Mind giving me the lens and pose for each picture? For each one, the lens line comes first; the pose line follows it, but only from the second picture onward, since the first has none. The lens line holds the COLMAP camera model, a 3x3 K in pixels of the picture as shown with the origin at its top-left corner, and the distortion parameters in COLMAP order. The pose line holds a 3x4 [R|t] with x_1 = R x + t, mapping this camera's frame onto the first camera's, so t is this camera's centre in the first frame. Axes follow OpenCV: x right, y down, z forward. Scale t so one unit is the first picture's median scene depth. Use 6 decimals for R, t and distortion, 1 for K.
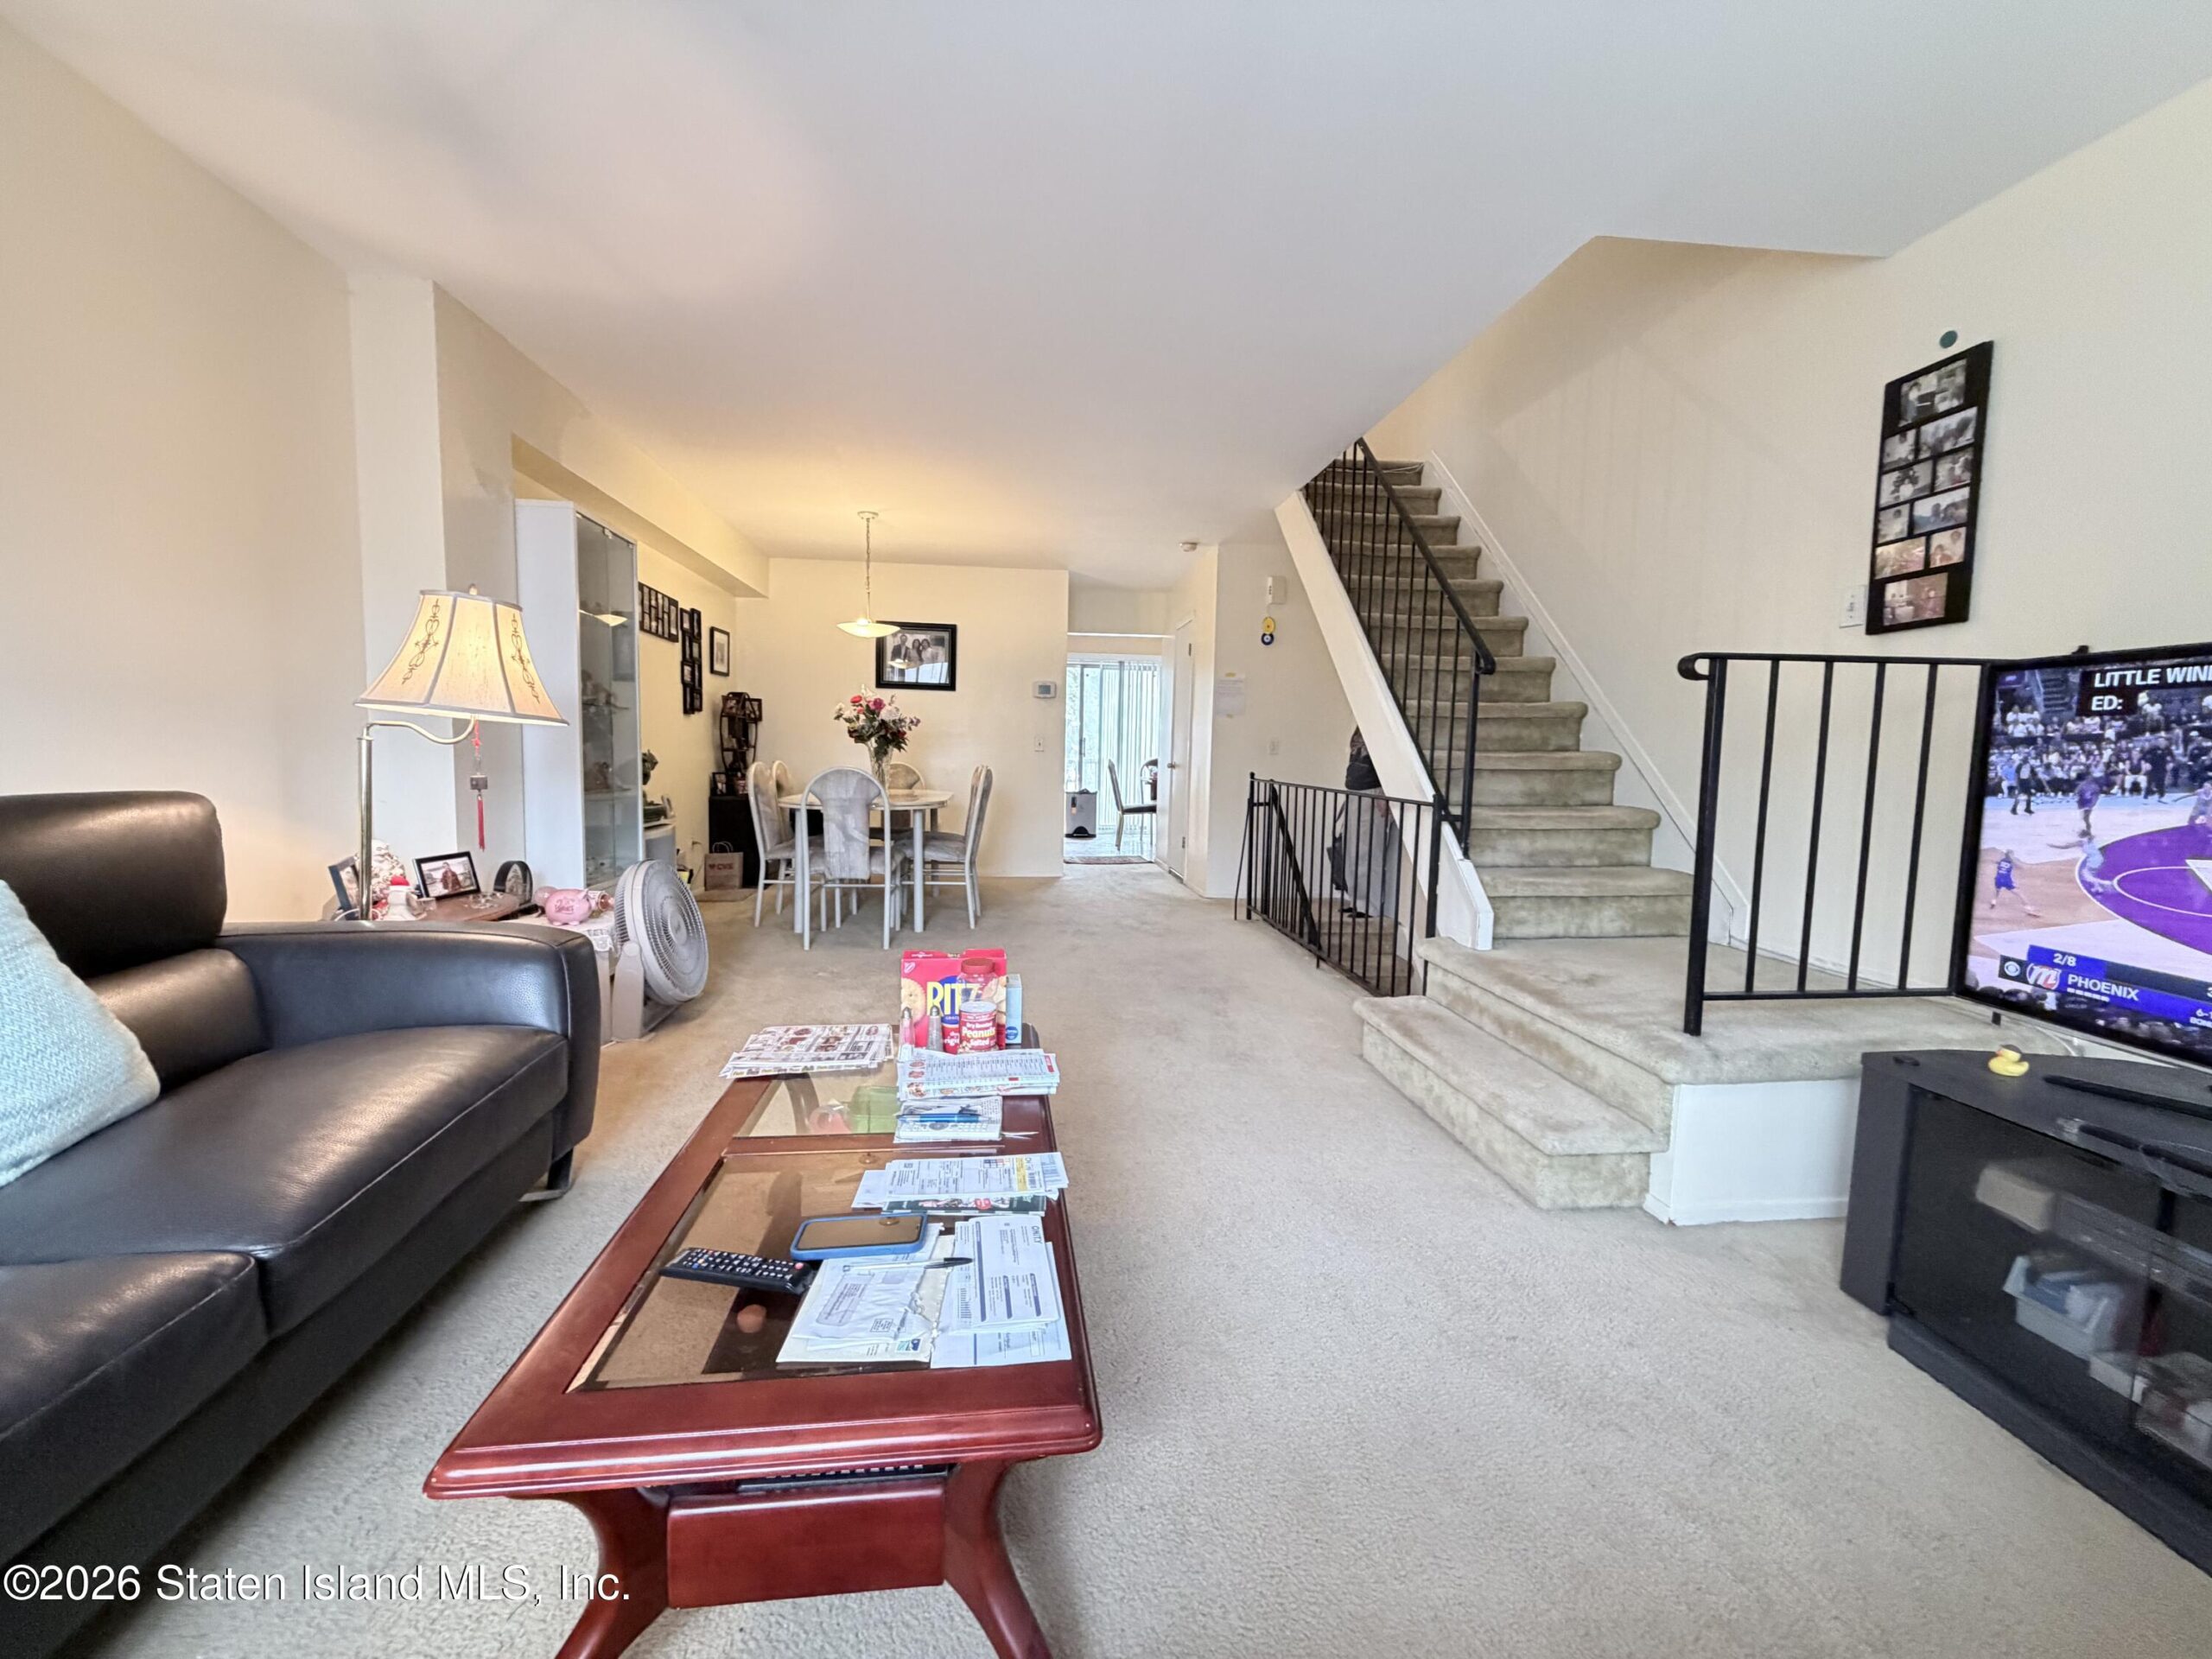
lens RADIAL K [[892.1, 0, 1098.1], [0, 892.1, 827.9], [0, 0, 1]] dist [0.000299, -0.000413]
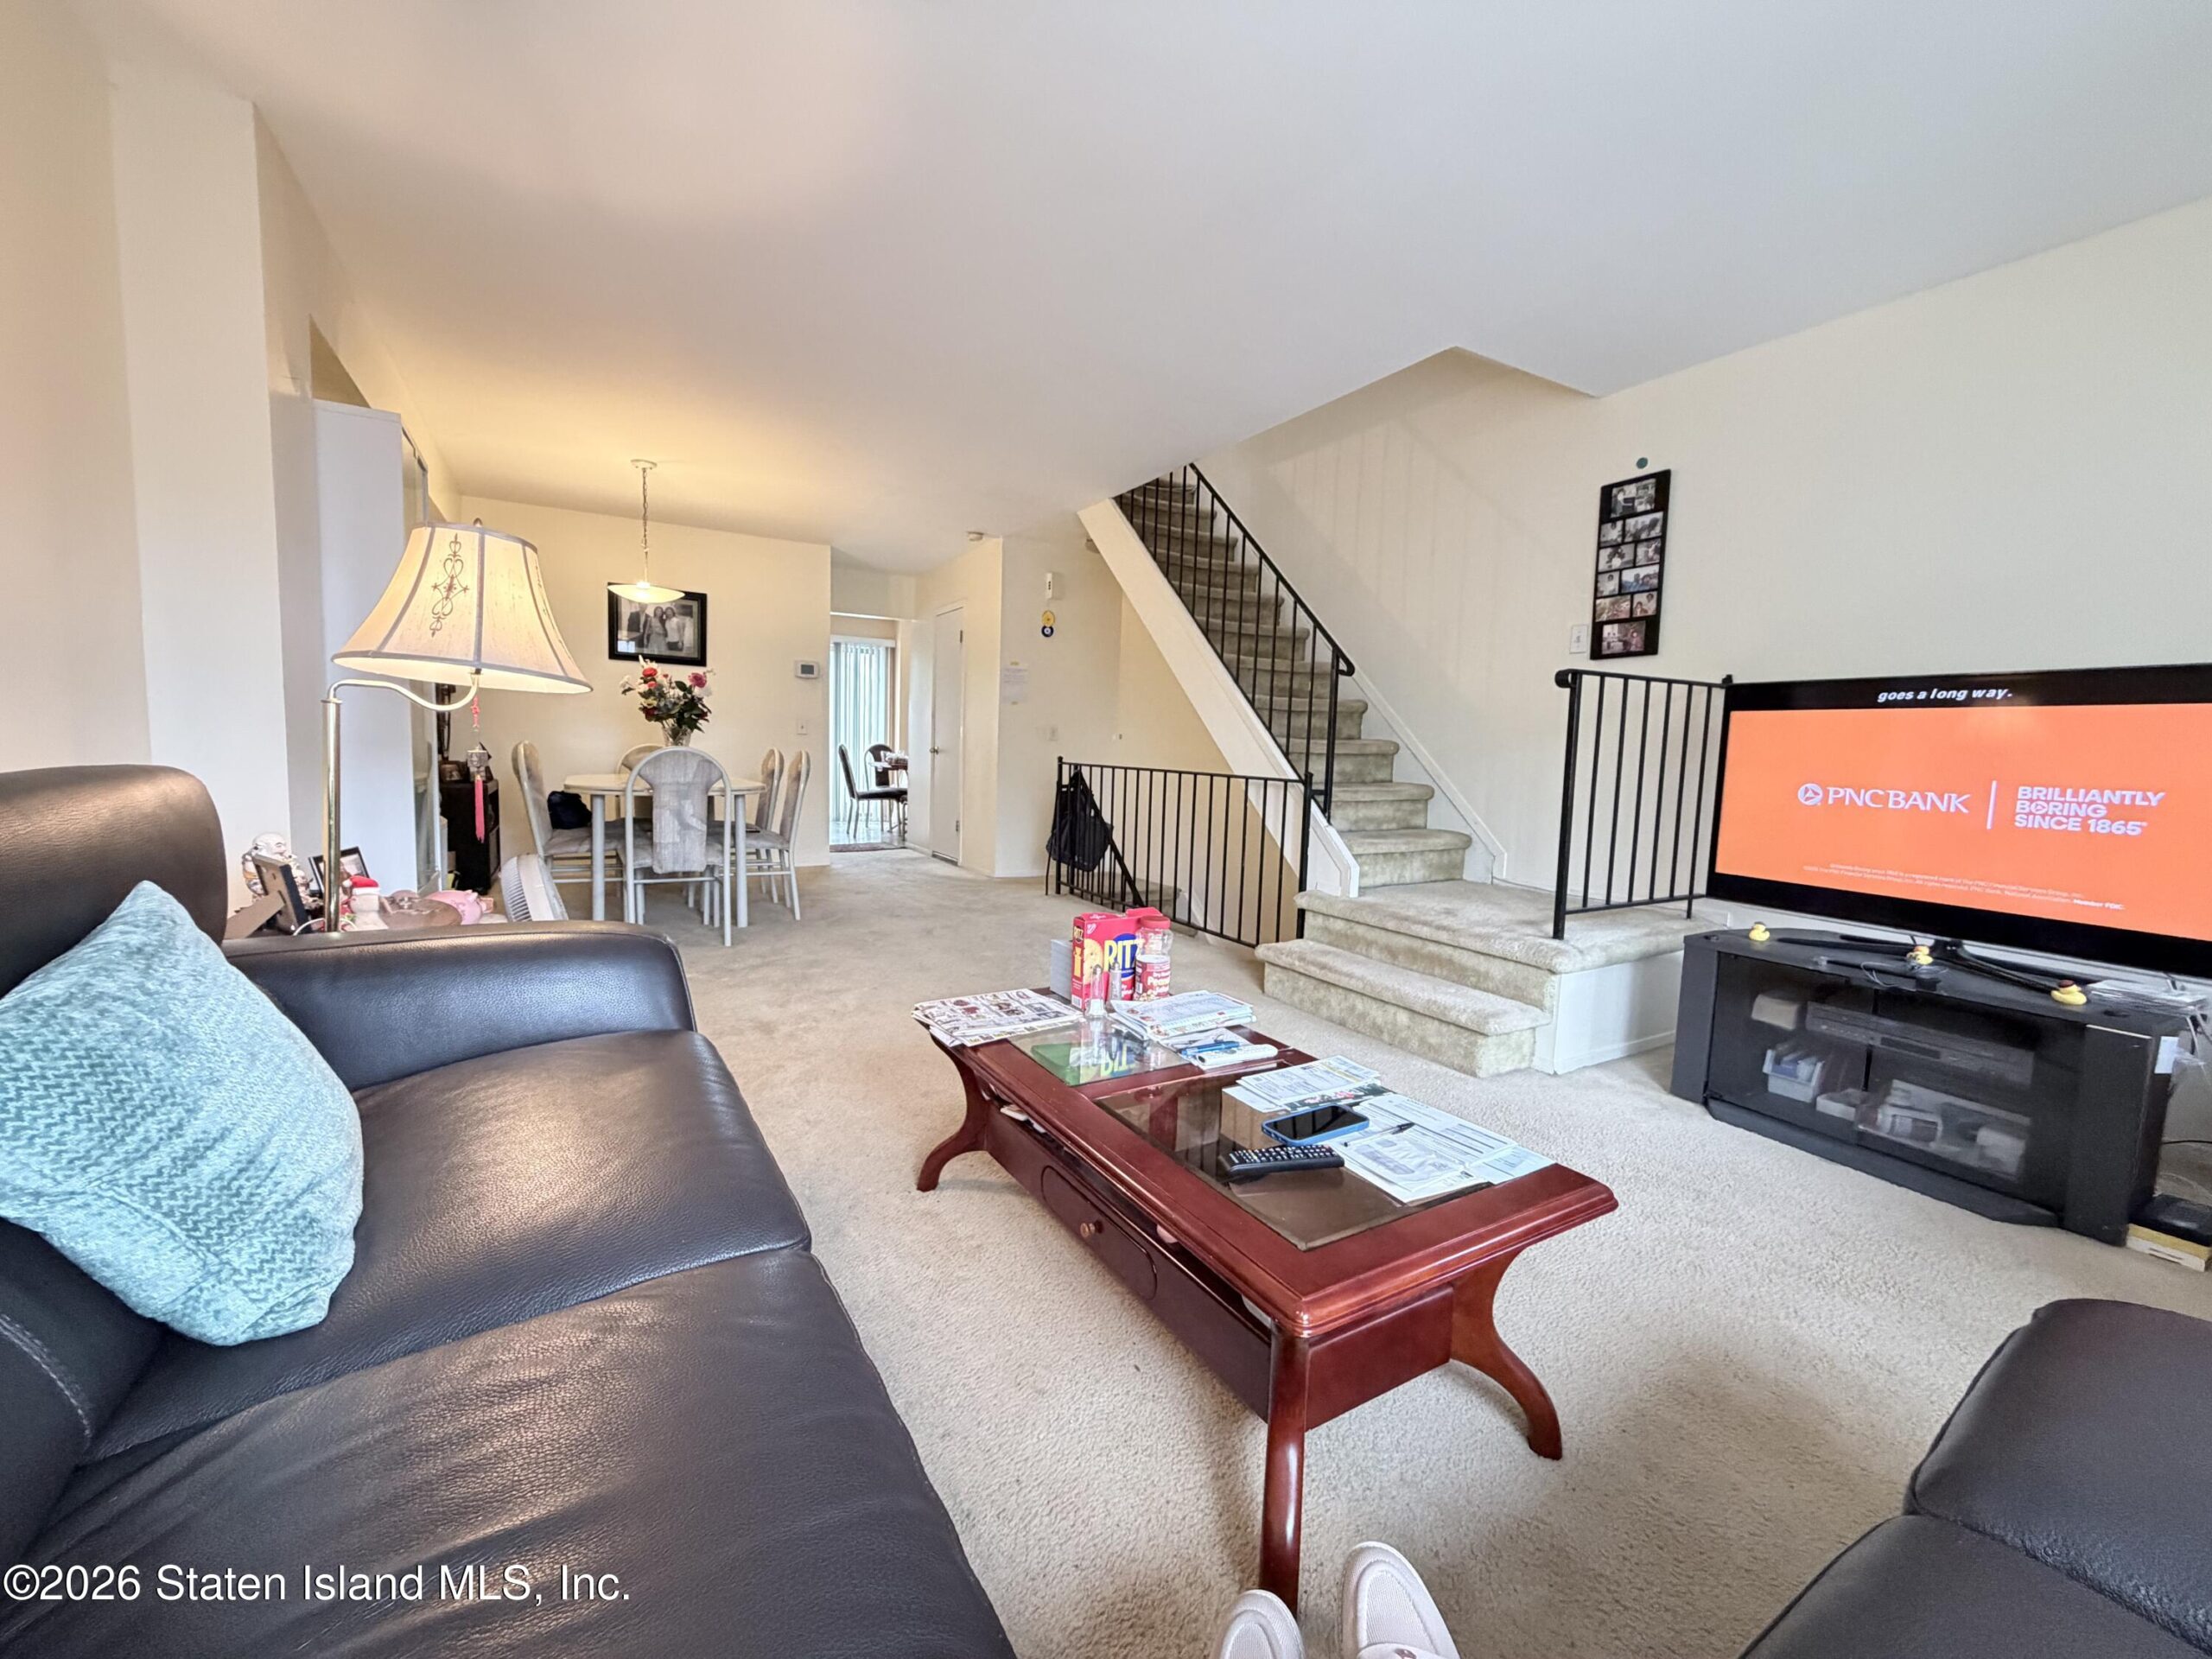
lens RADIAL K [[892.1, 0, 1098.1], [0, 892.1, 827.9], [0, 0, 1]] dist [0.000299, -0.000413]
pose [[0.913690, -0.028063, 0.405442, -0.472157], [0.022719, 0.999580, 0.017988, 0.011122], [-0.405777, -0.007224, 0.913944, 0.006220]]
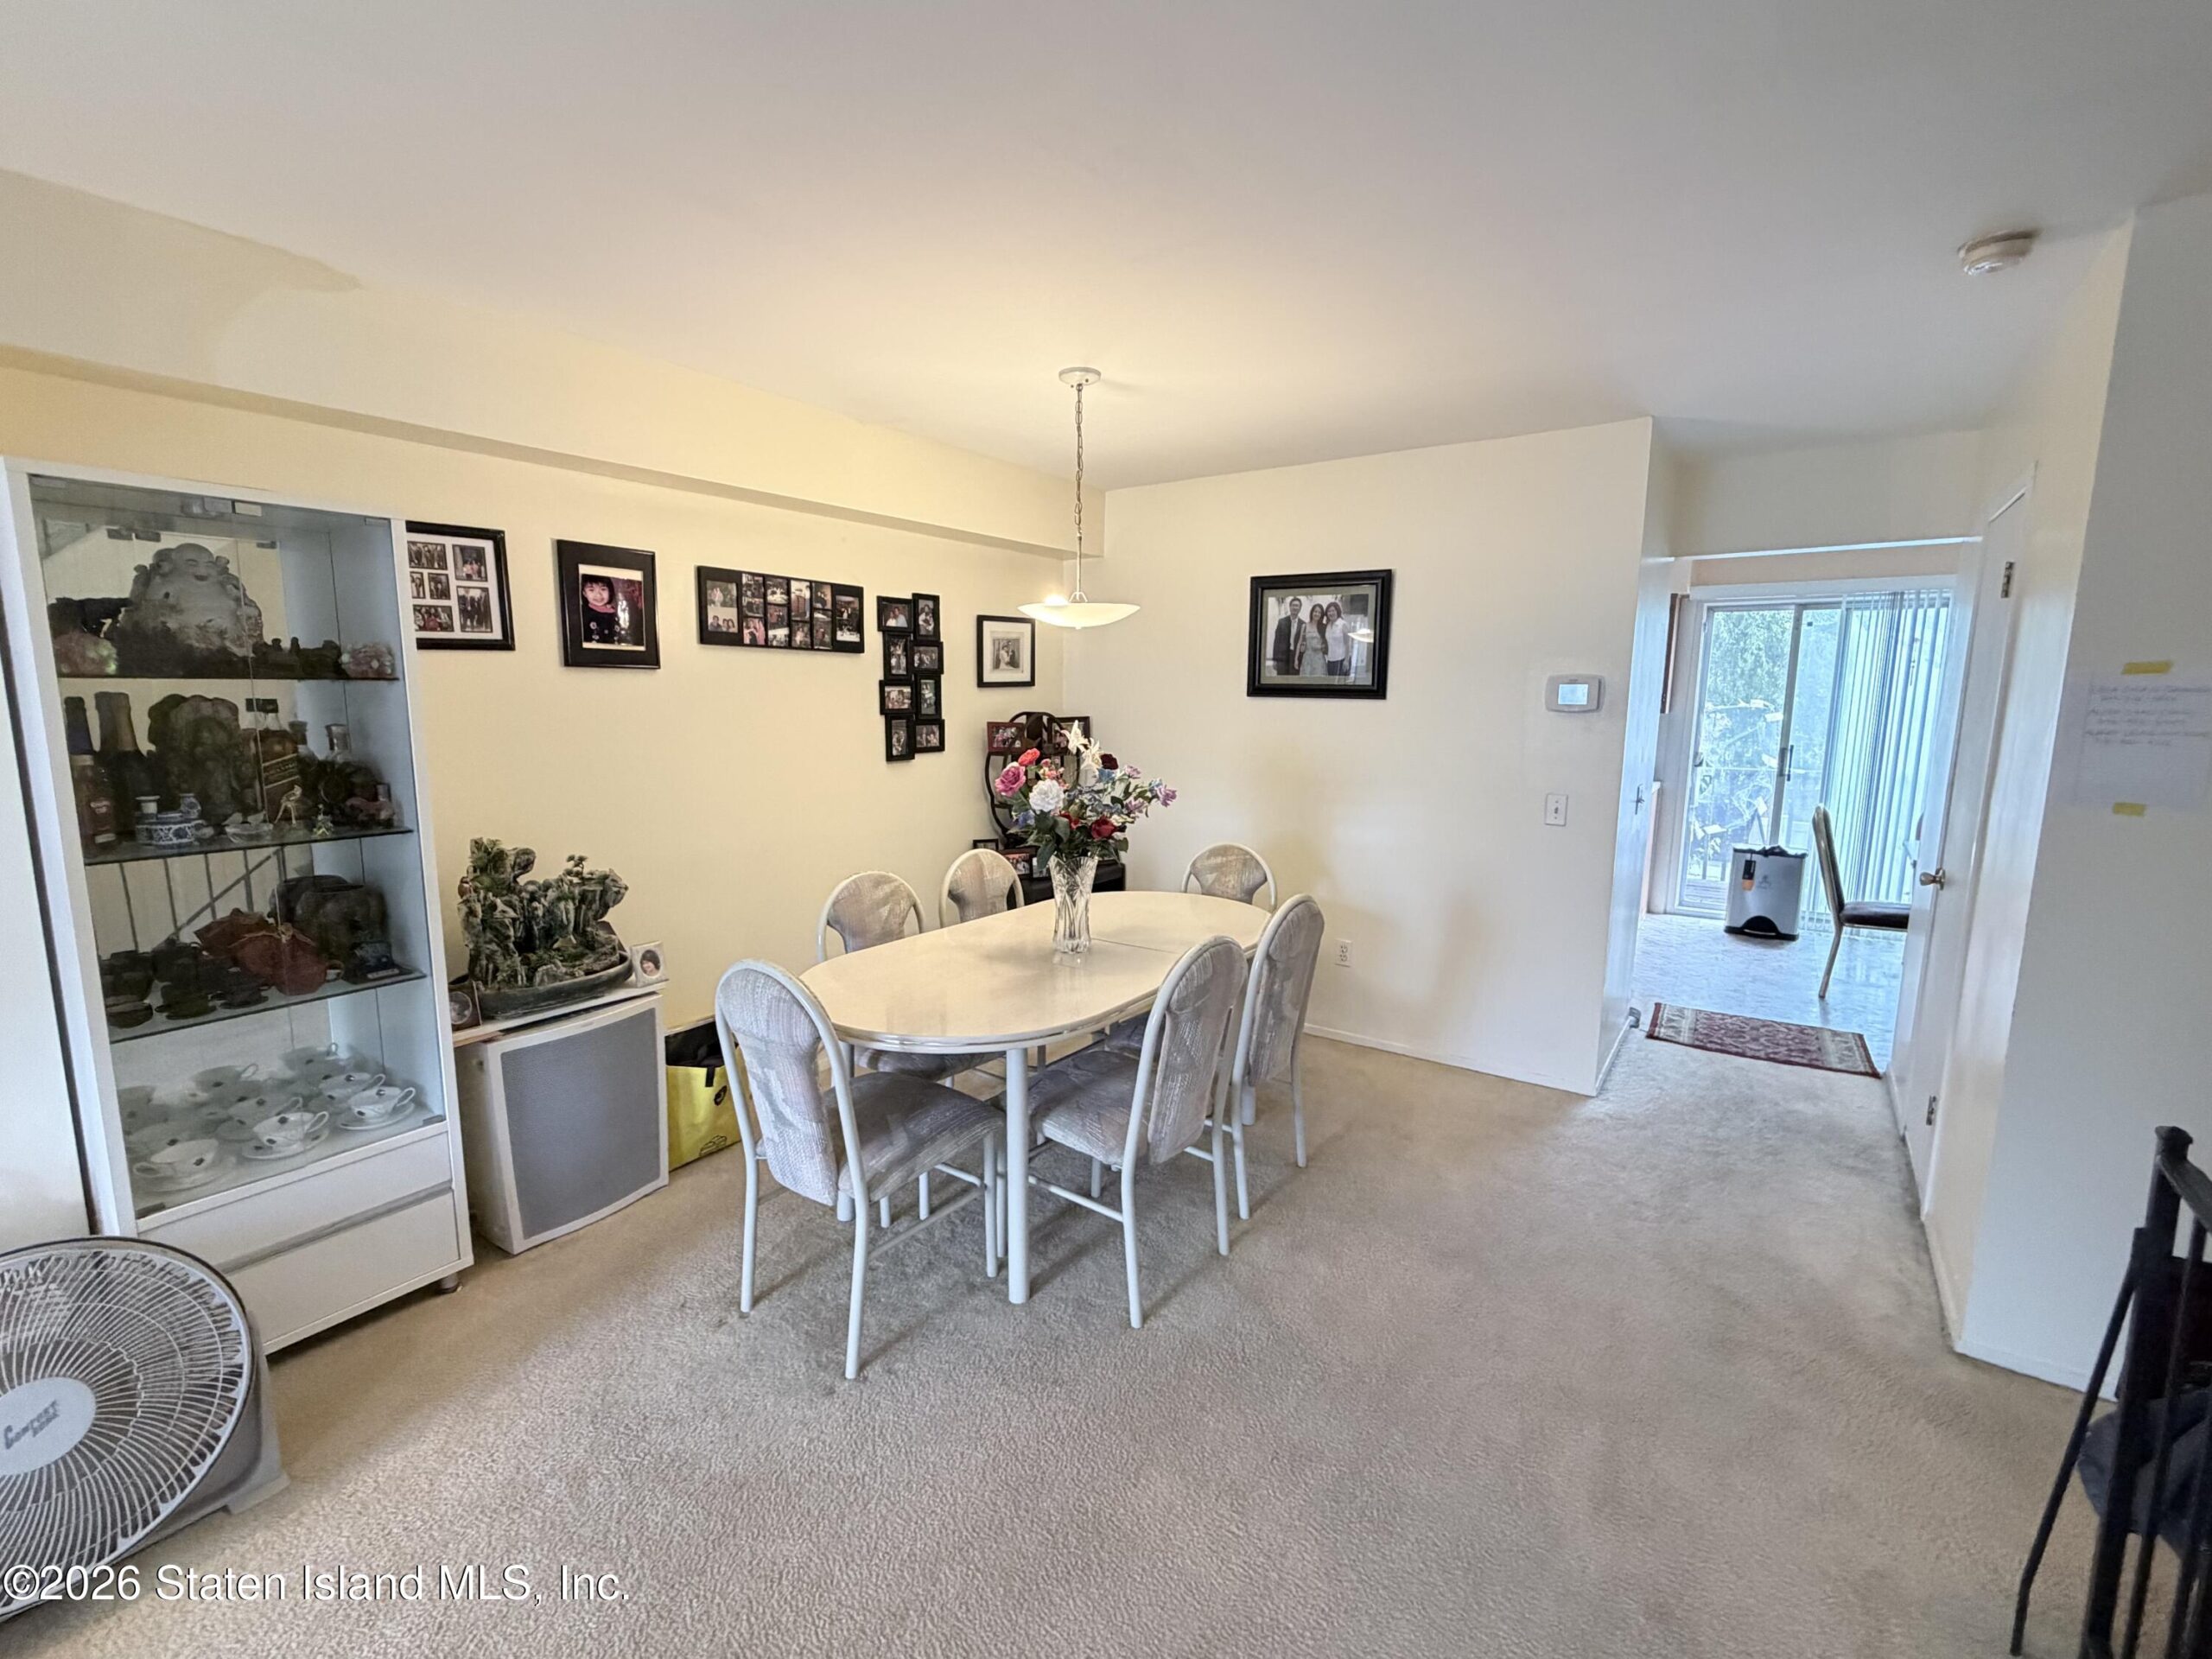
lens RADIAL K [[978.5, 0, 1106.0], [0, 978.5, 829.5], [0, 0, 1]] dist [0.000188, -0.000011]
pose [[0.750389, 0.080745, -0.656046, 0.269274], [-0.048679, 0.996566, 0.066977, -0.305365], [0.659202, -0.018323, 0.751743, 1.312074]]
